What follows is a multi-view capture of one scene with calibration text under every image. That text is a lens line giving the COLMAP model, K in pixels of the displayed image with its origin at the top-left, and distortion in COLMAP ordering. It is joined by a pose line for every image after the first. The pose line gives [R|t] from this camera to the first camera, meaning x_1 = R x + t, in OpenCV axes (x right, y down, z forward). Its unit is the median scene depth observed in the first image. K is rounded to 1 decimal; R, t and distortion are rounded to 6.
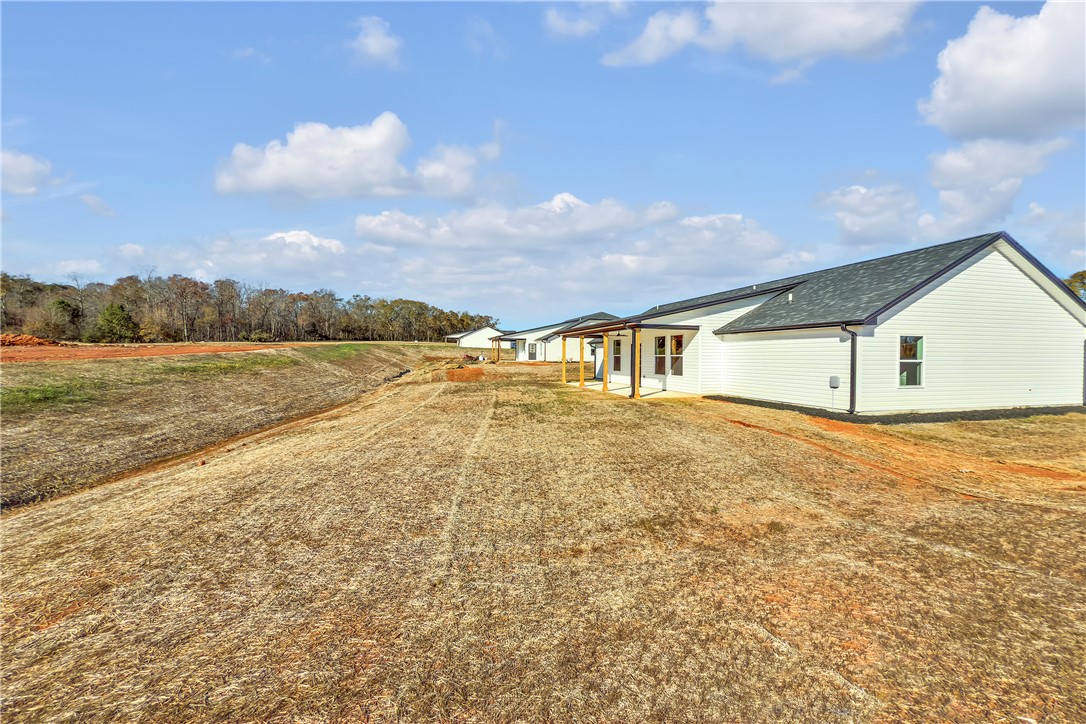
lens RADIAL K [[430.7, 0, 543.0], [0, 430.7, 362.0], [0, 0, 1]] dist [-0.000392, -0.000025]
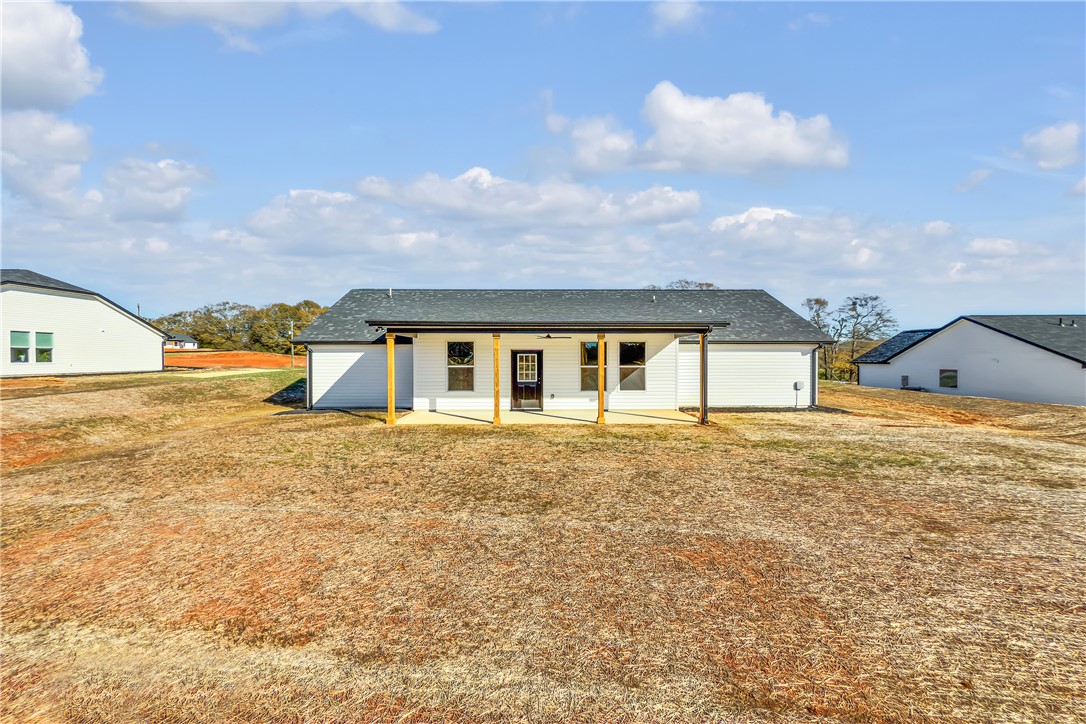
lens RADIAL K [[430.7, 0, 543.0], [0, 430.7, 362.0], [0, 0, 1]] dist [-0.000392, -0.000025]
pose [[0.259441, -0.013233, 0.965668, -0.542746], [0.014262, 0.999850, 0.009870, -0.035067], [-0.965654, 0.011212, 0.259591, 0.934387]]
